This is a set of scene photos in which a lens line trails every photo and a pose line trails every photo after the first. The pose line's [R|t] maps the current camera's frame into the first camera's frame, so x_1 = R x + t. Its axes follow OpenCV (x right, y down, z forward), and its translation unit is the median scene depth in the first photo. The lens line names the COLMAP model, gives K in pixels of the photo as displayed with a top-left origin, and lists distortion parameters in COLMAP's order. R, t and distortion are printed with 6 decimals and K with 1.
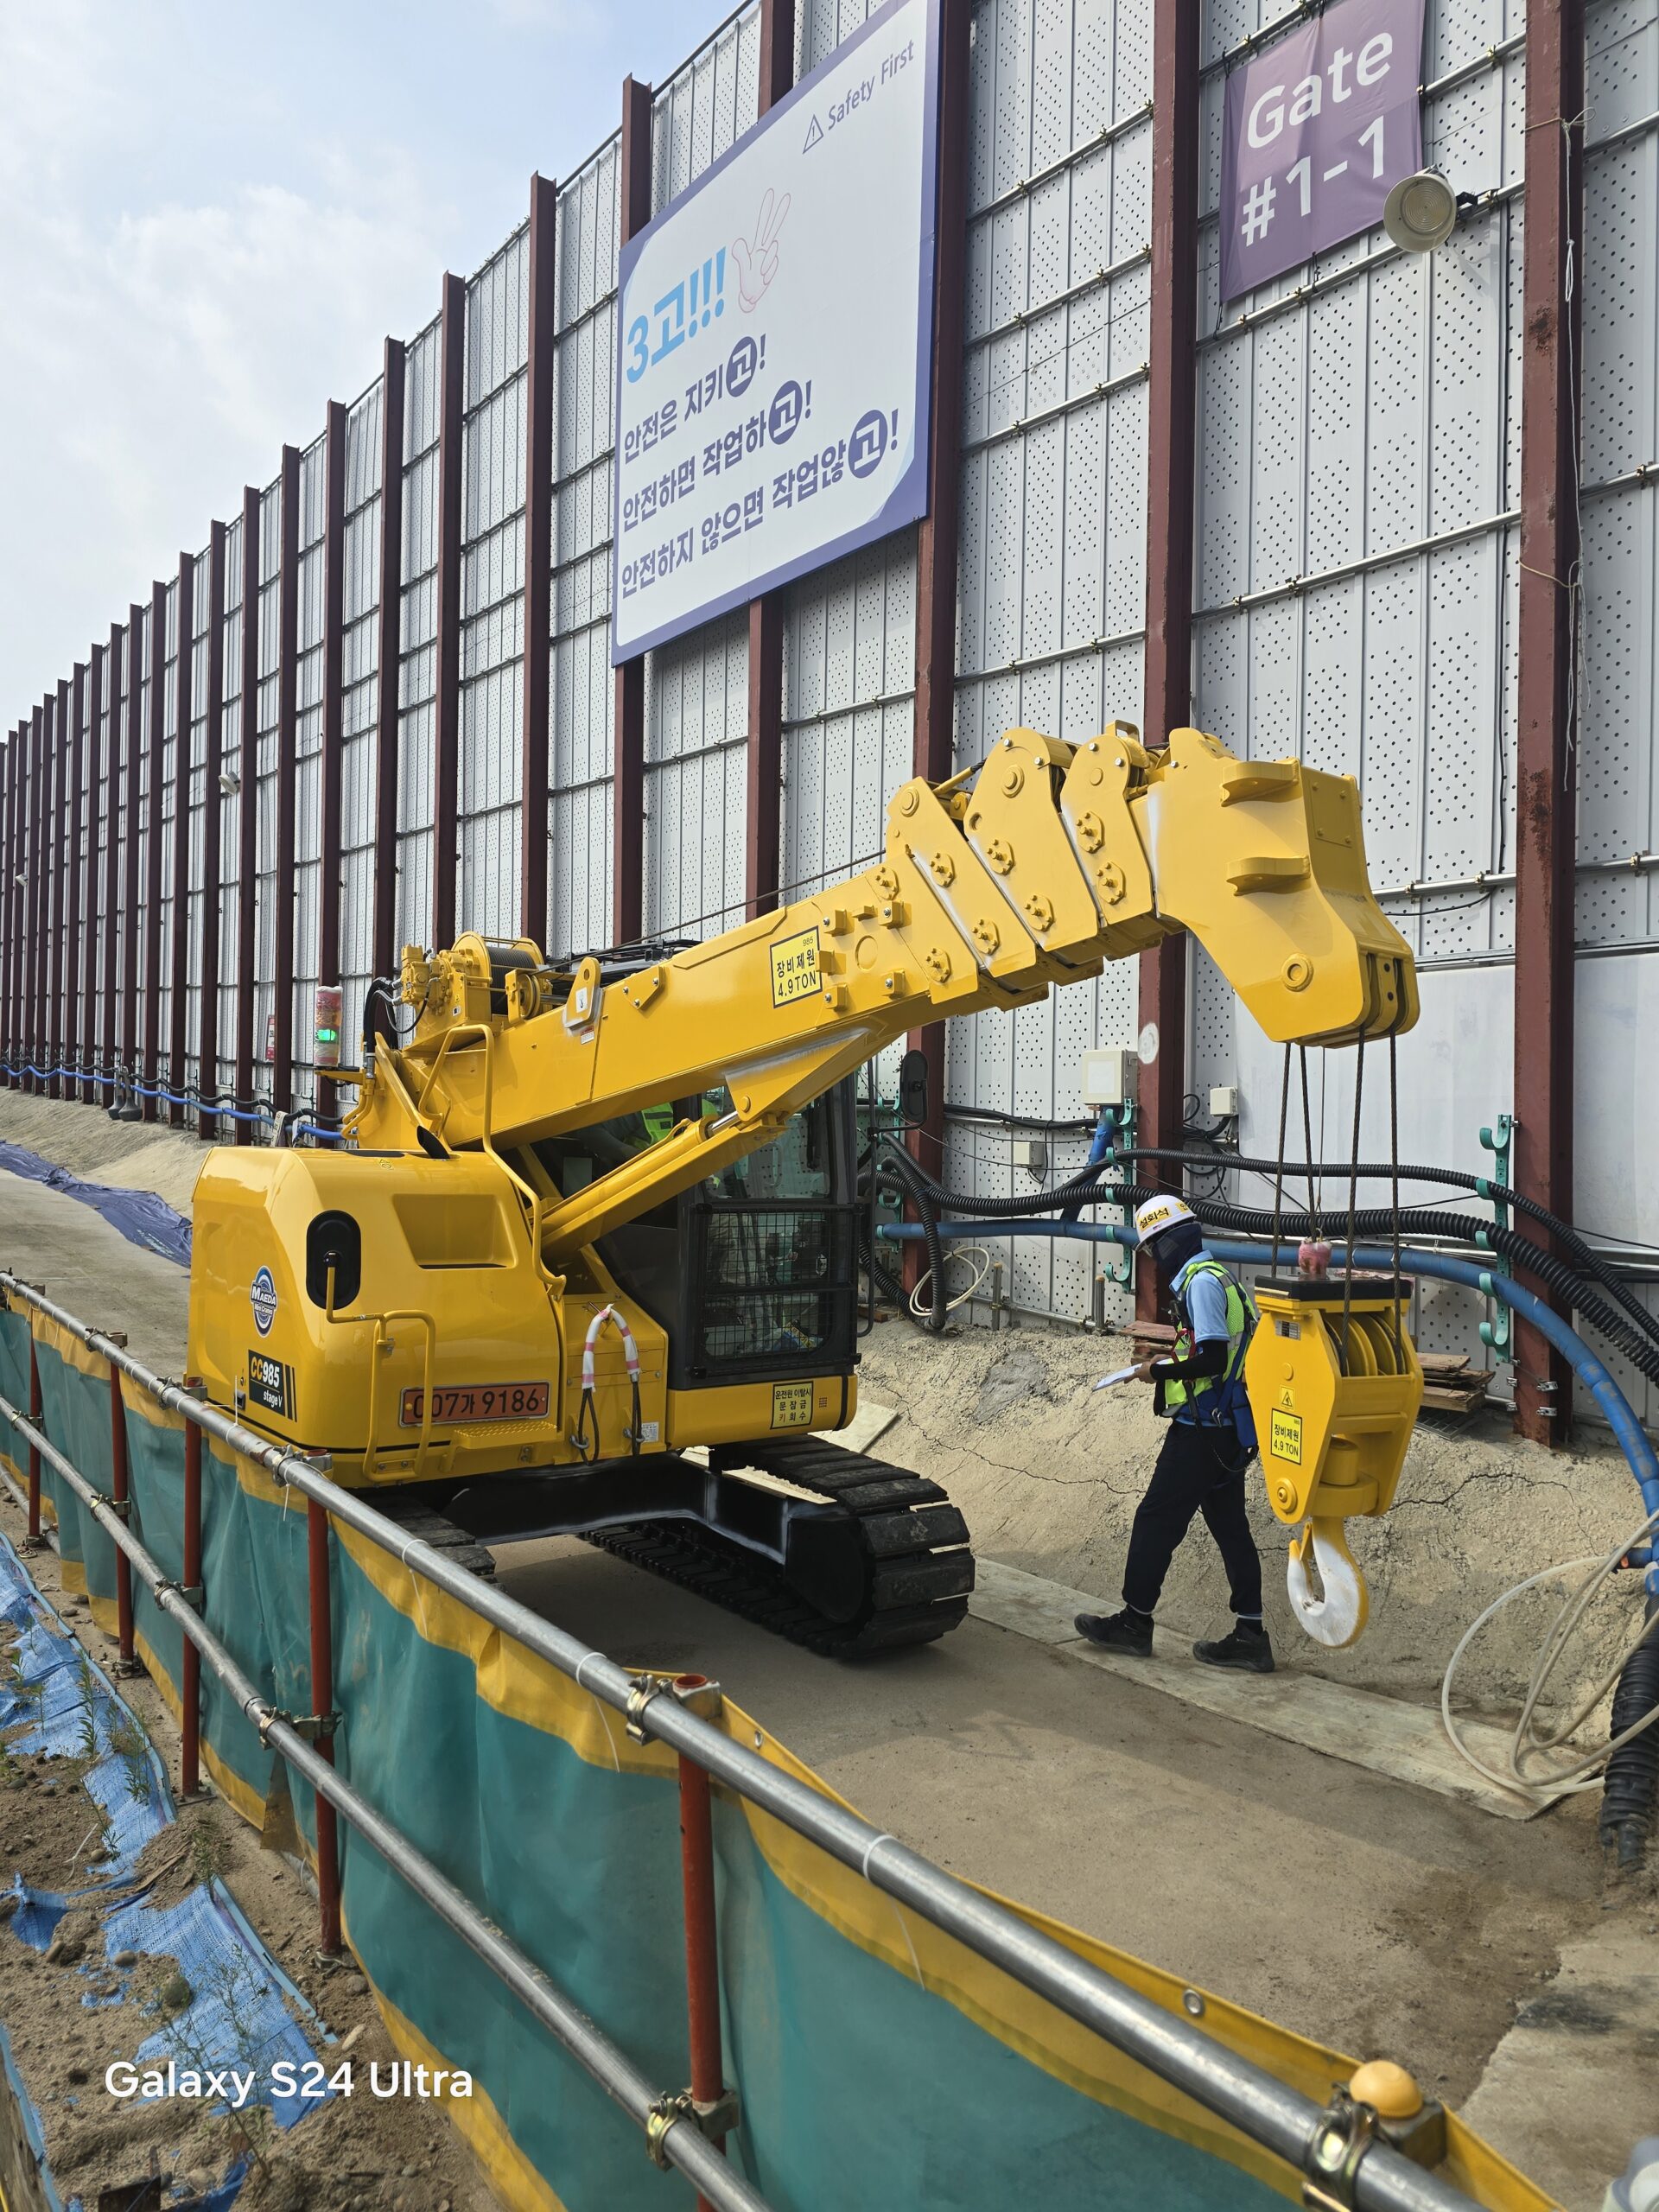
lens RADIAL K [[1508.8, 0, 832.0], [0, 1508.8, 1092.6], [0, 0, 1]] dist [0.088072, -0.079726]
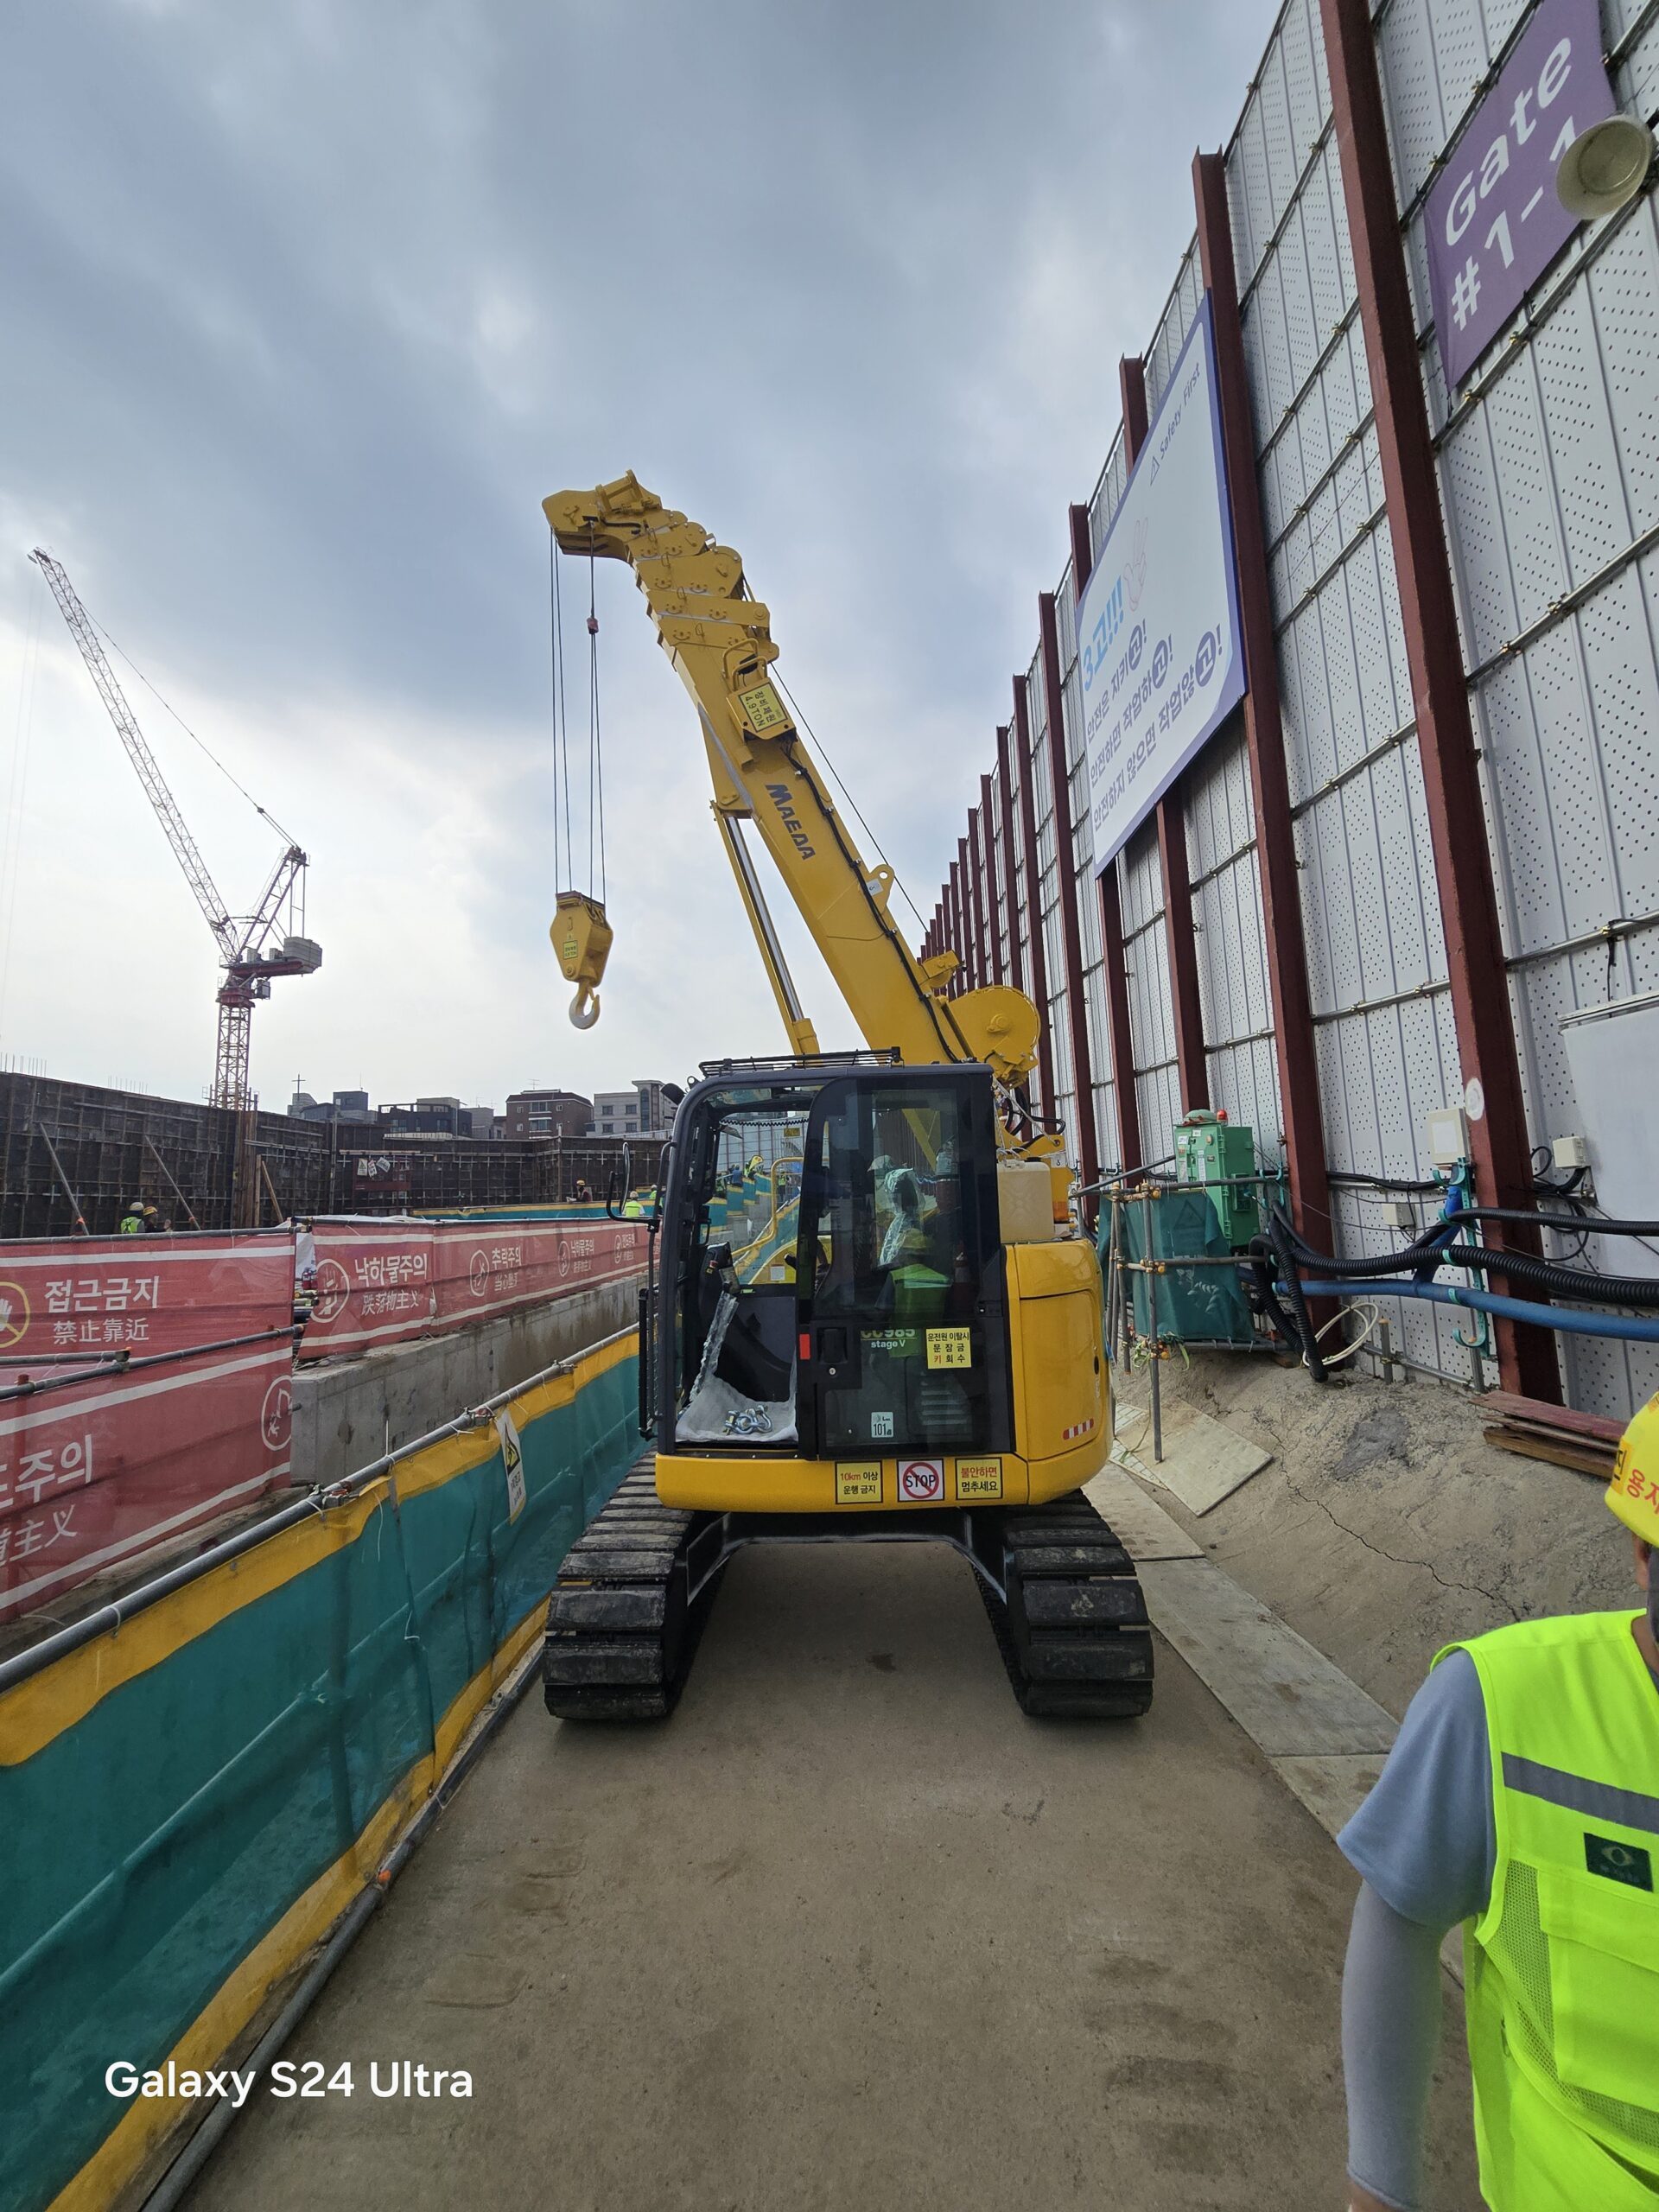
lens RADIAL K [[917.7, 0, 804.1], [0, 917.7, 1088.5], [0, 0, 1]] dist [-0.000209, -0.000125]
pose [[0.776396, -0.129338, -0.616831, 0.239820], [0.067335, 0.990137, -0.122859, 0.004761], [0.626638, 0.053853, 0.777448, 0.266399]]
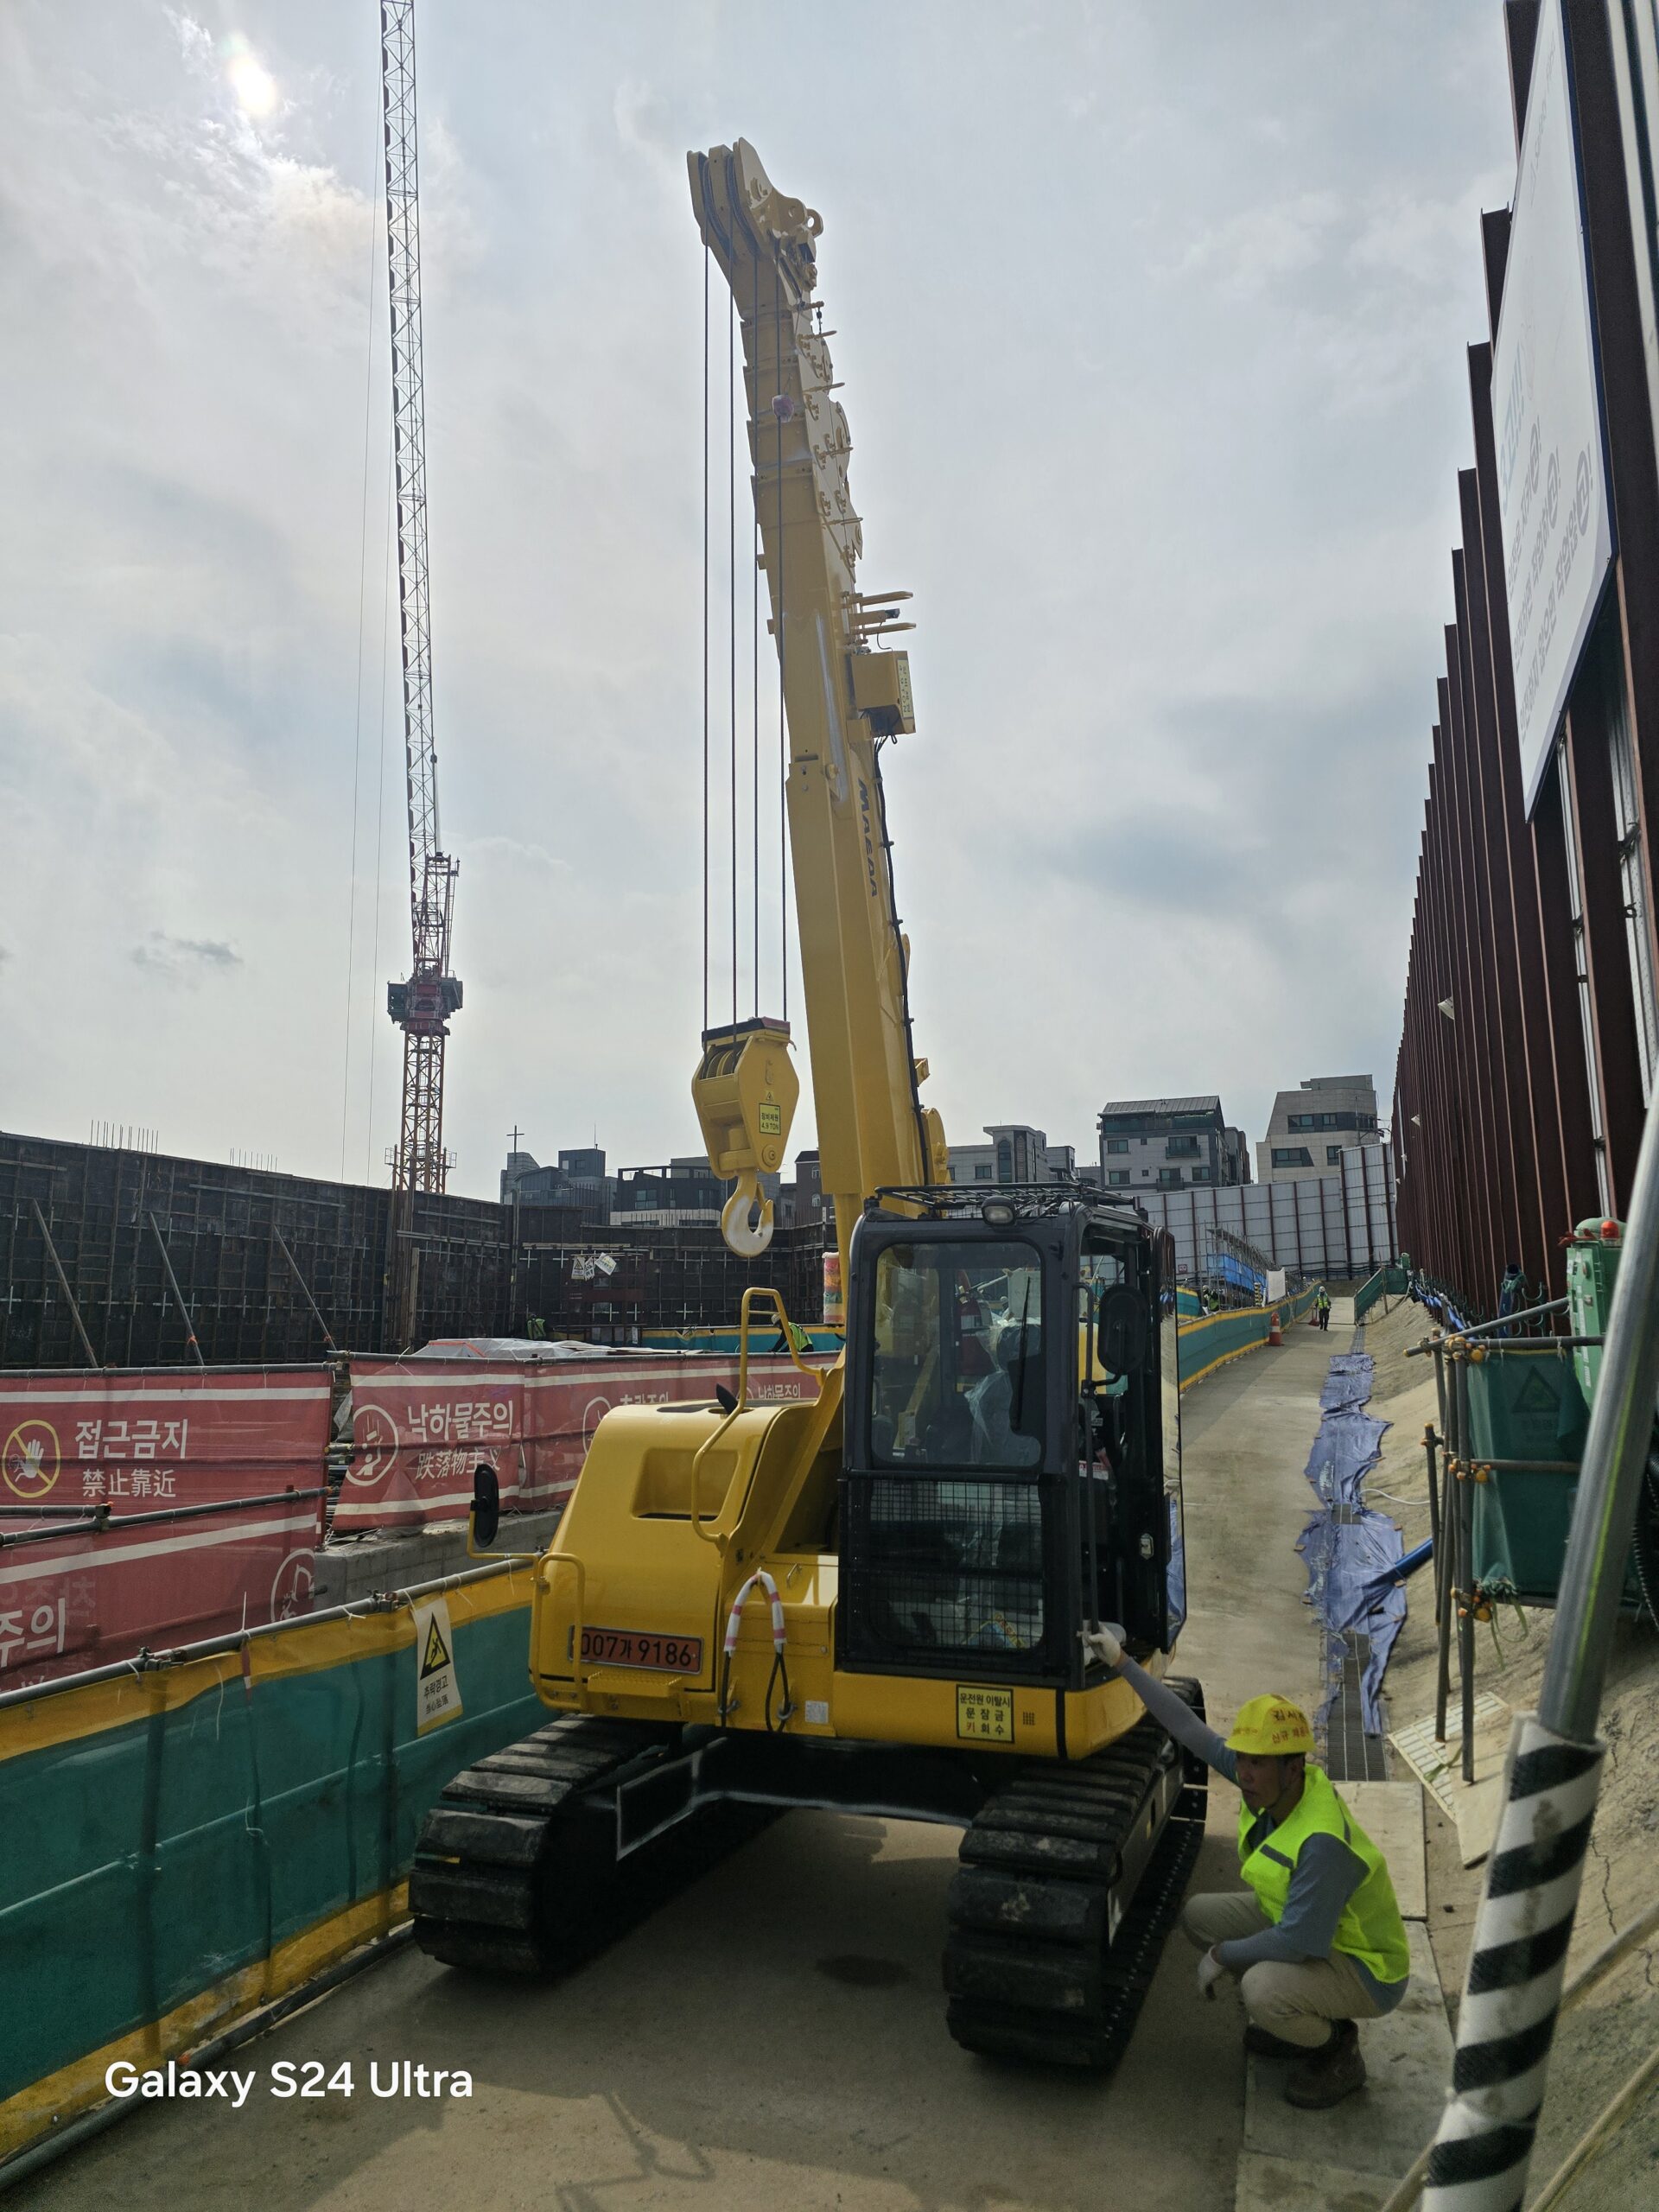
lens RADIAL K [[1508.8, 0, 832.0], [0, 1508.8, 1092.6], [0, 0, 1]] dist [0.088072, -0.079726]
pose [[0.546044, -0.161052, -0.822130, 0.501250], [0.041988, 0.985375, -0.165144, -0.000173], [0.836703, 0.055657, 0.544821, 0.318095]]
